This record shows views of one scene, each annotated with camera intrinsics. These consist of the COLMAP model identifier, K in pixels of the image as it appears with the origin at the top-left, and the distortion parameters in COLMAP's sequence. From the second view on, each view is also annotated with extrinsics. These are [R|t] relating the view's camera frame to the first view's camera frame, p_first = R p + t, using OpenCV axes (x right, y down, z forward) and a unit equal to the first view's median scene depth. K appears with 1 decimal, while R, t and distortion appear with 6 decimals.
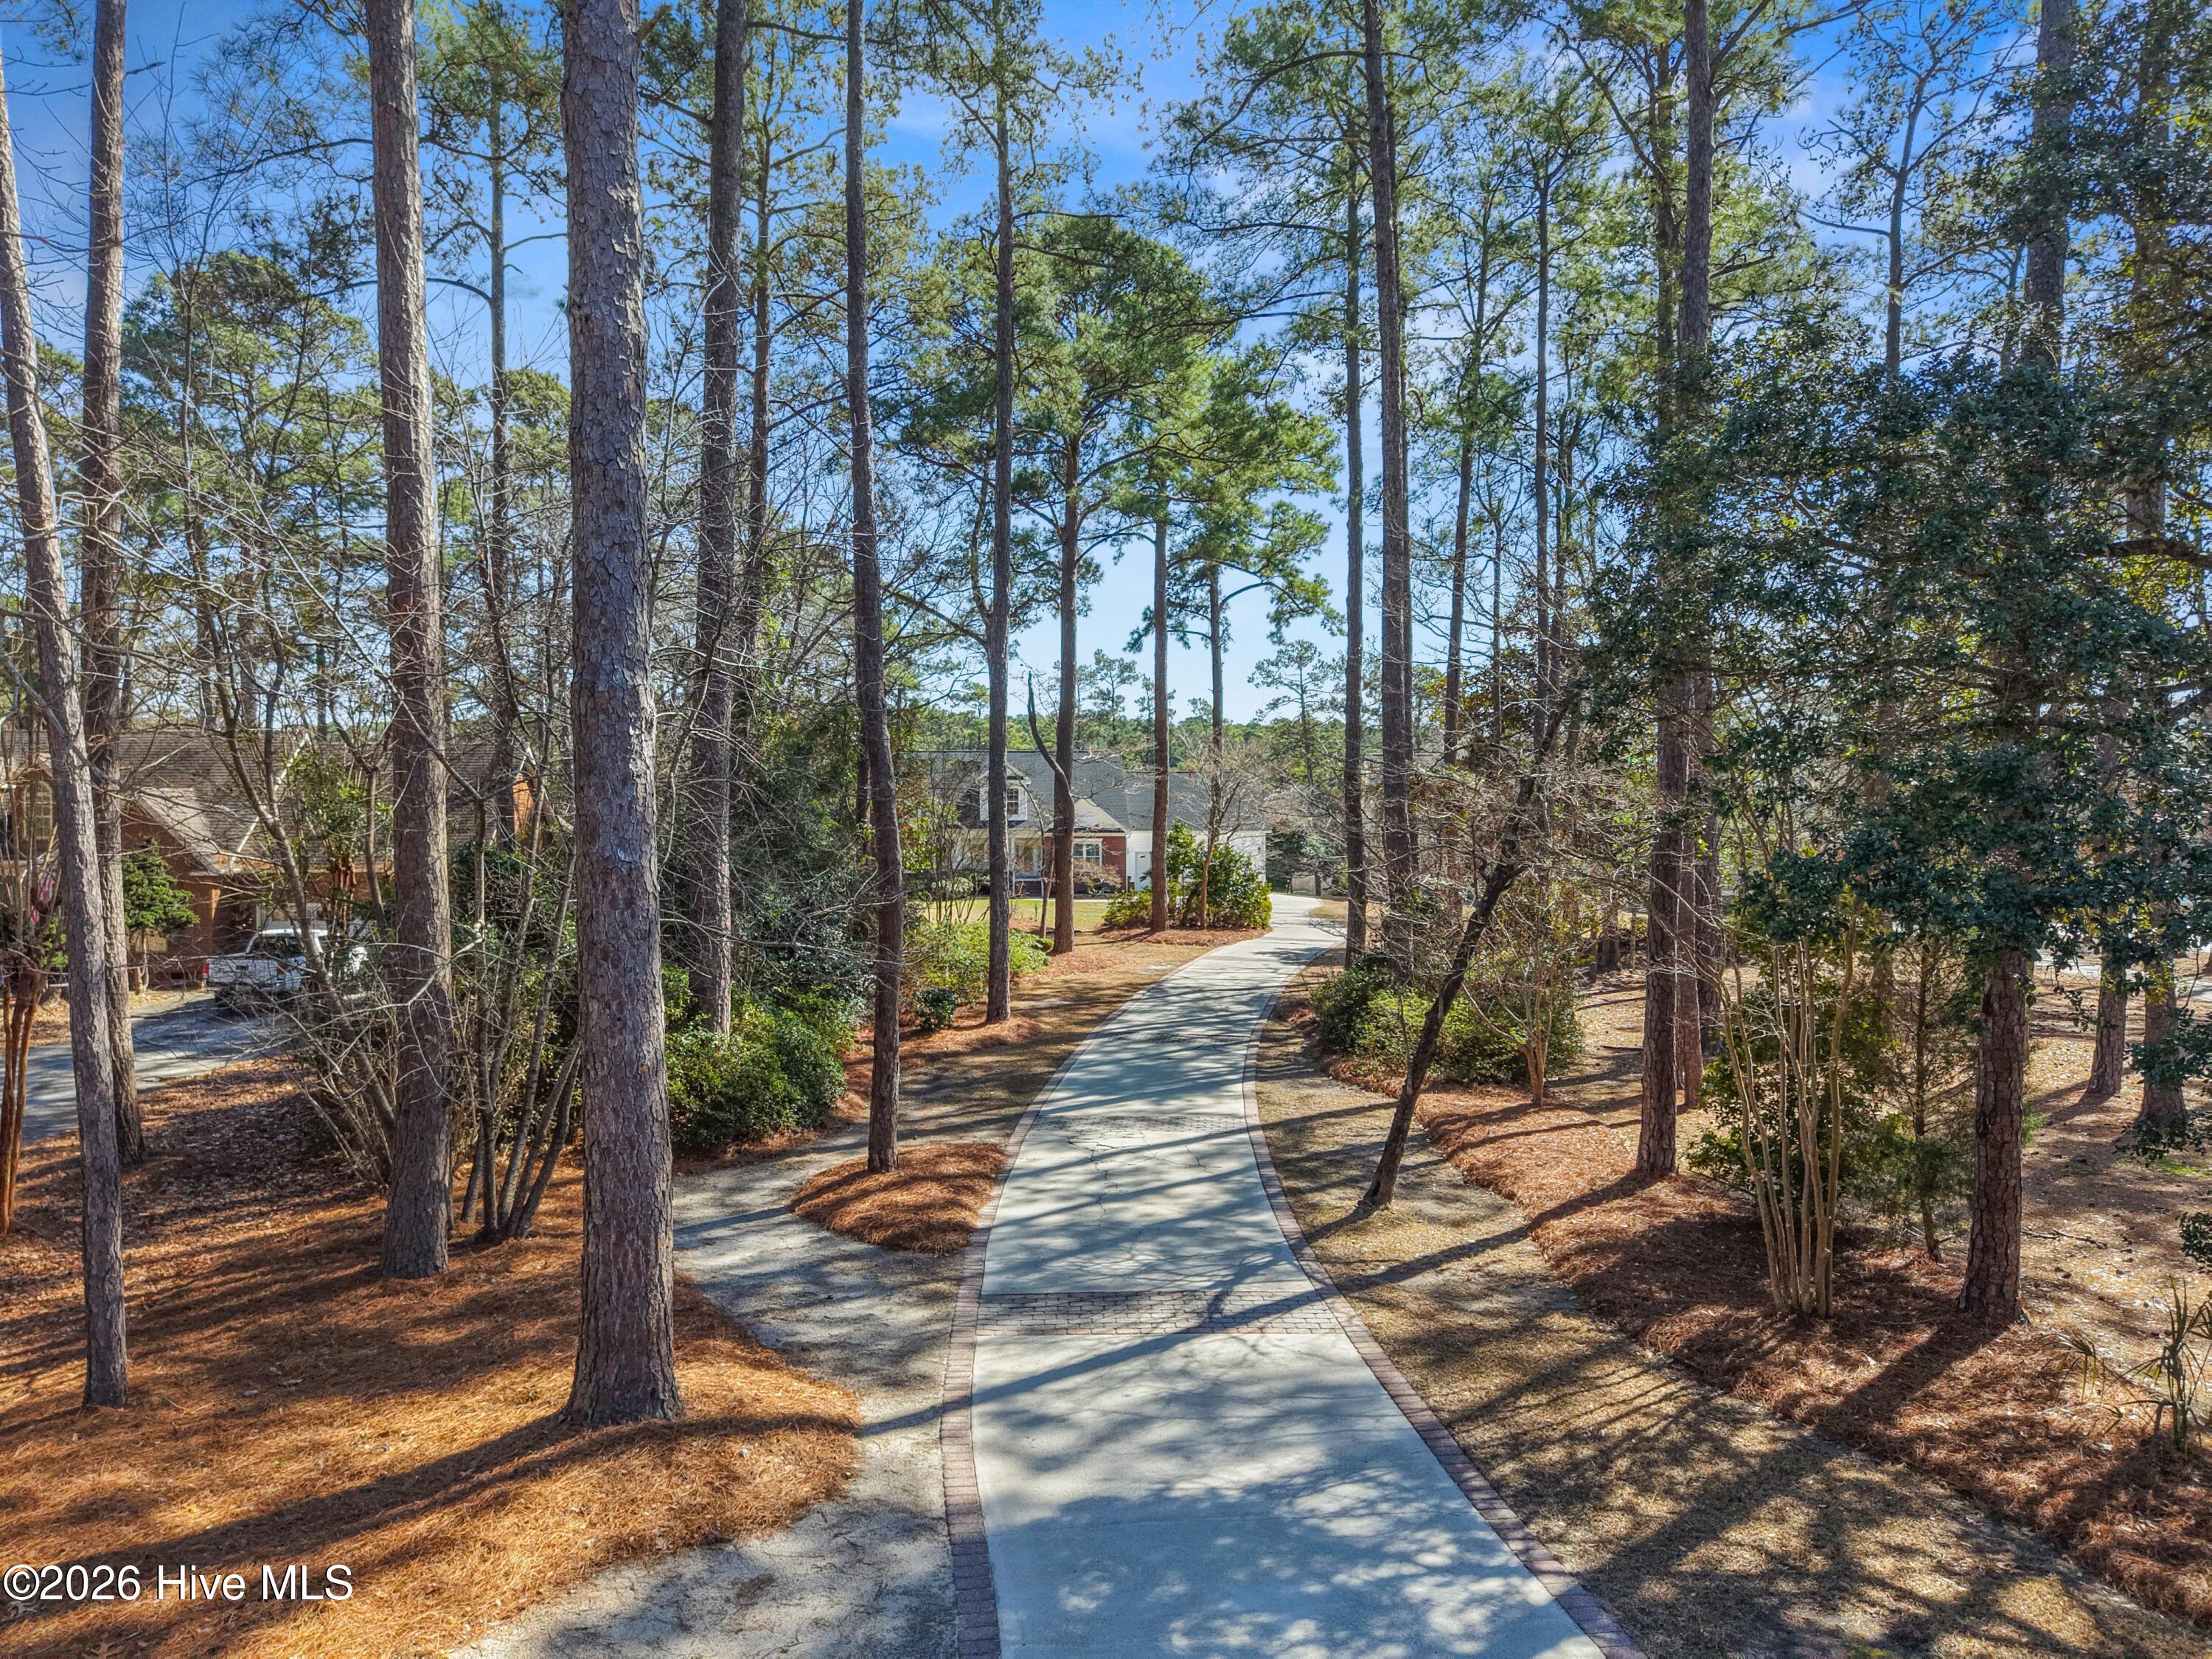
lens RADIAL K [[1545.4, 0, 1103.1], [0, 1545.4, 838.1], [0, 0, 1]] dist [0.025197, -0.019491]
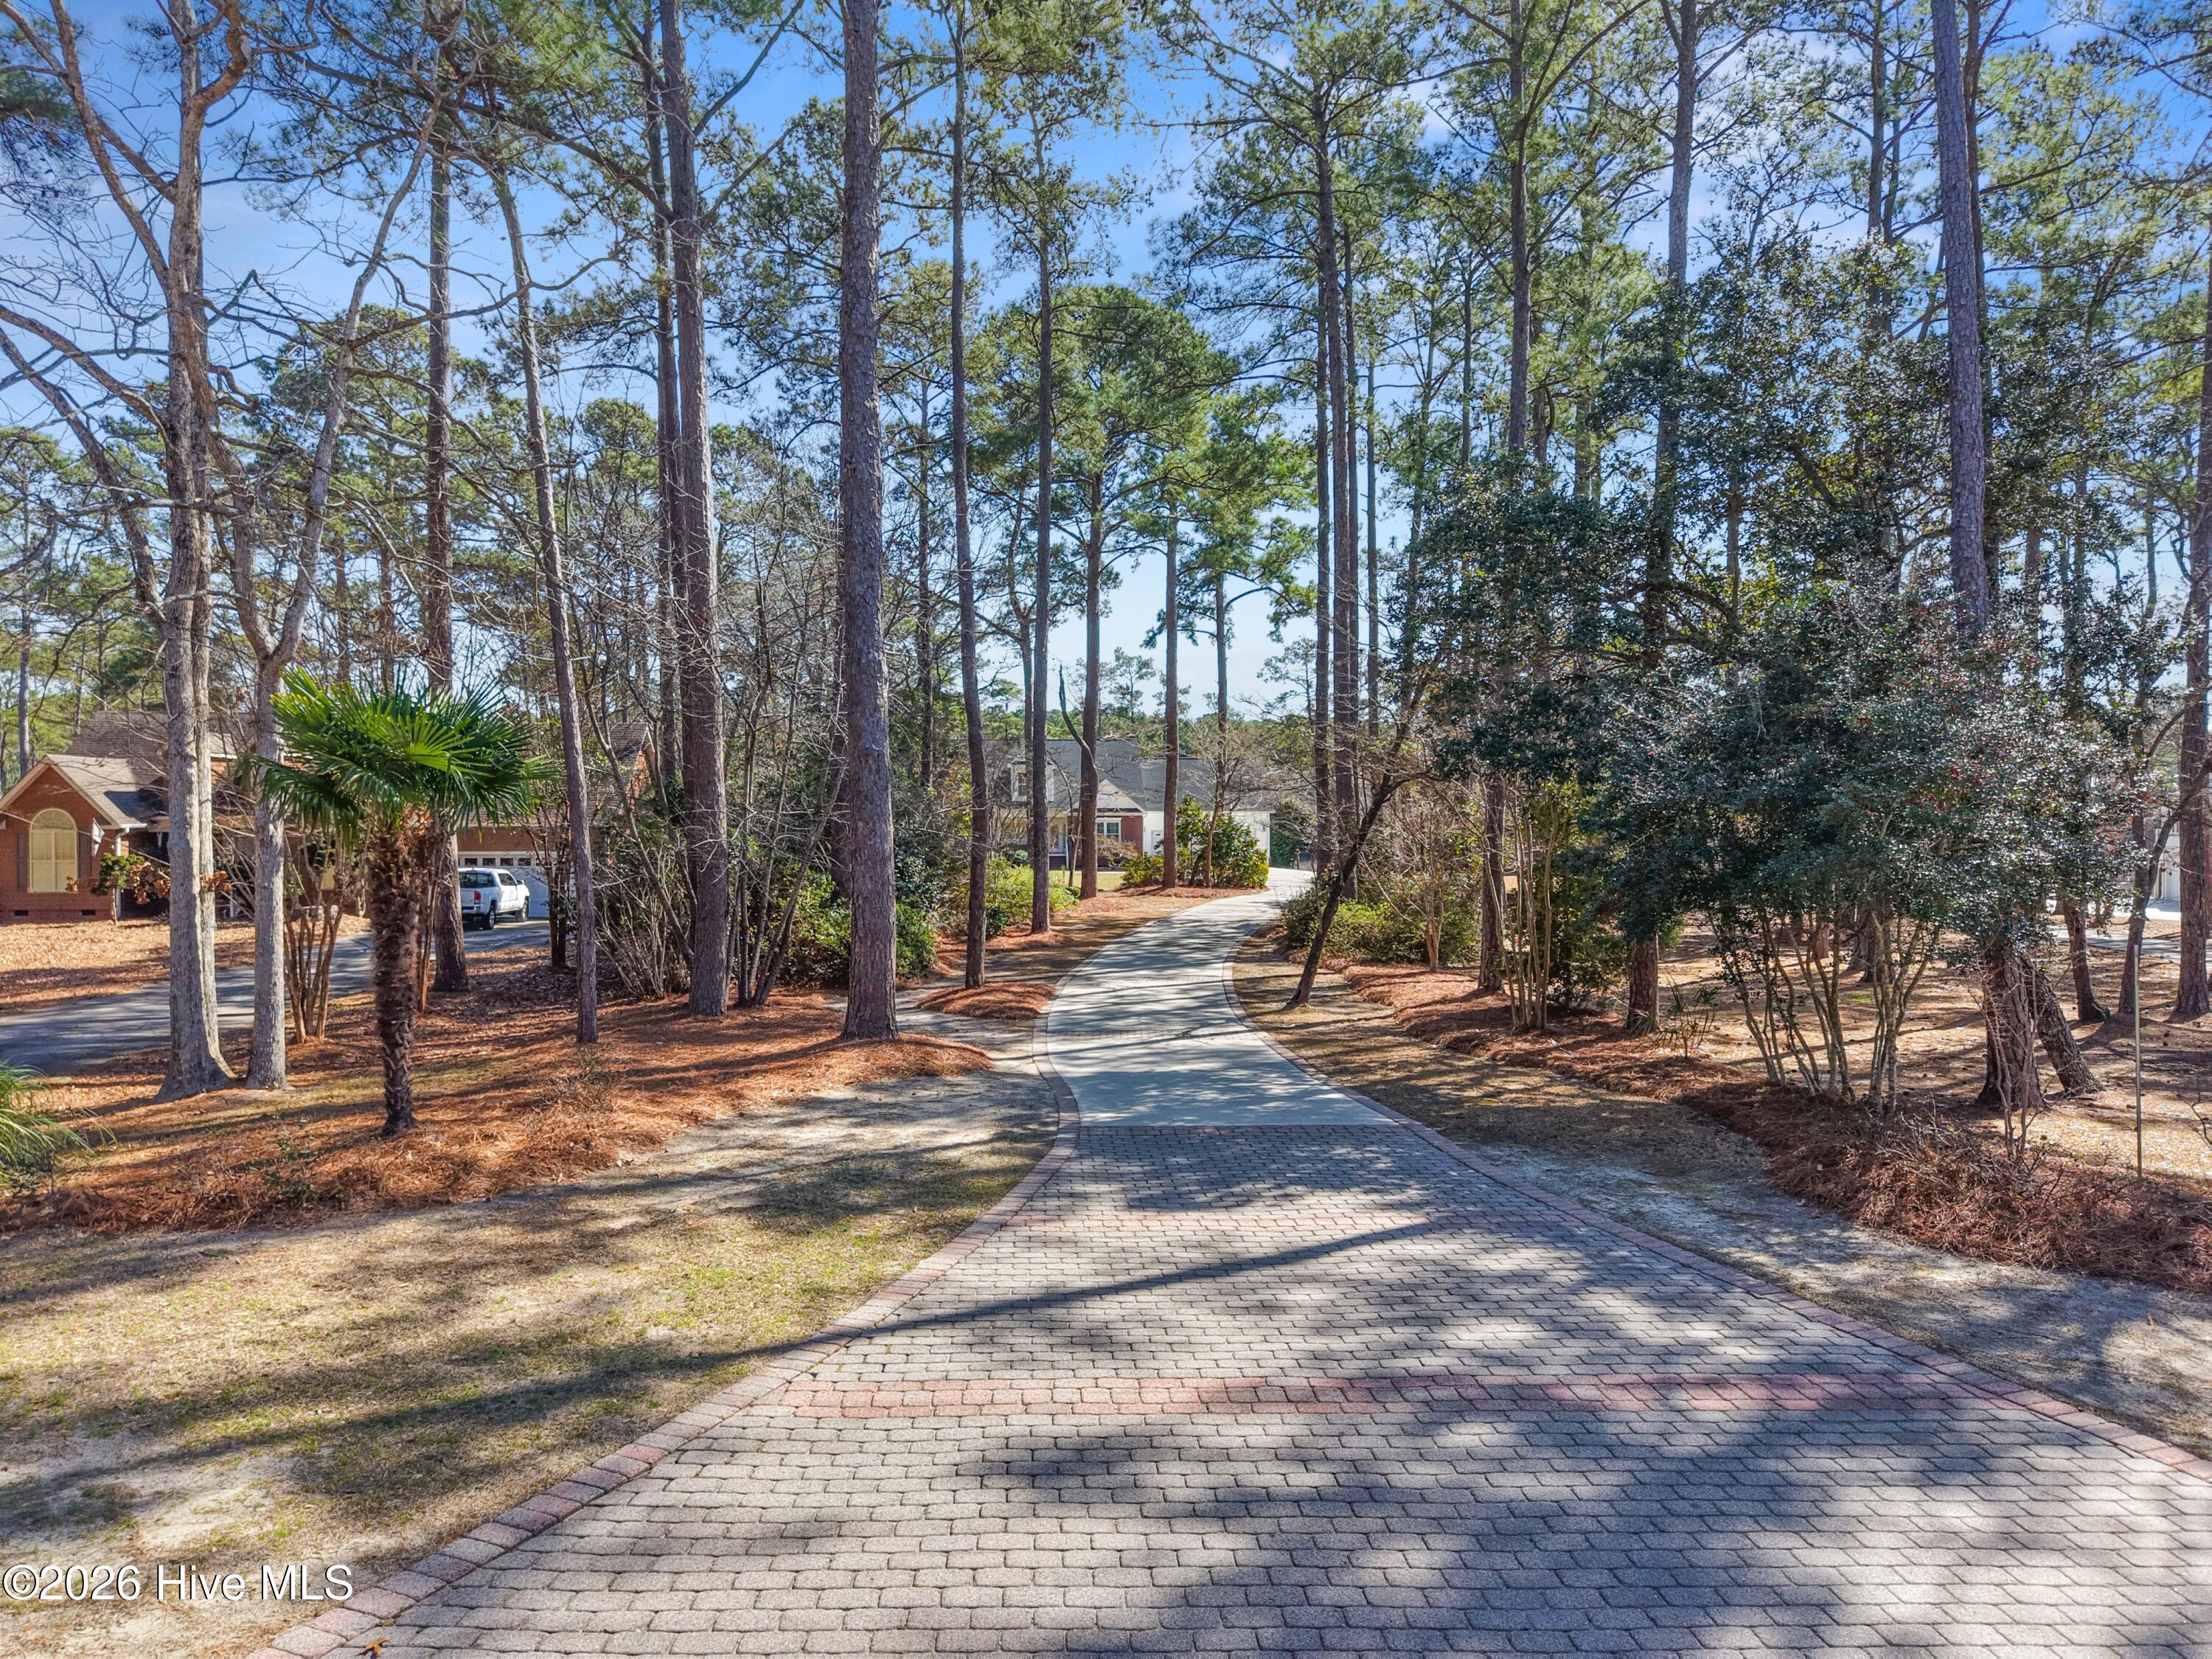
lens RADIAL K [[1545.4, 0, 1103.1], [0, 1545.4, 838.1], [0, 0, 1]] dist [0.025197, -0.019491]
pose [[0.999917, 0.002145, -0.012718, 0.000771], [-0.002139, 0.999998, 0.000472, 0.021929], [0.012719, -0.000444, 0.999919, -0.162598]]
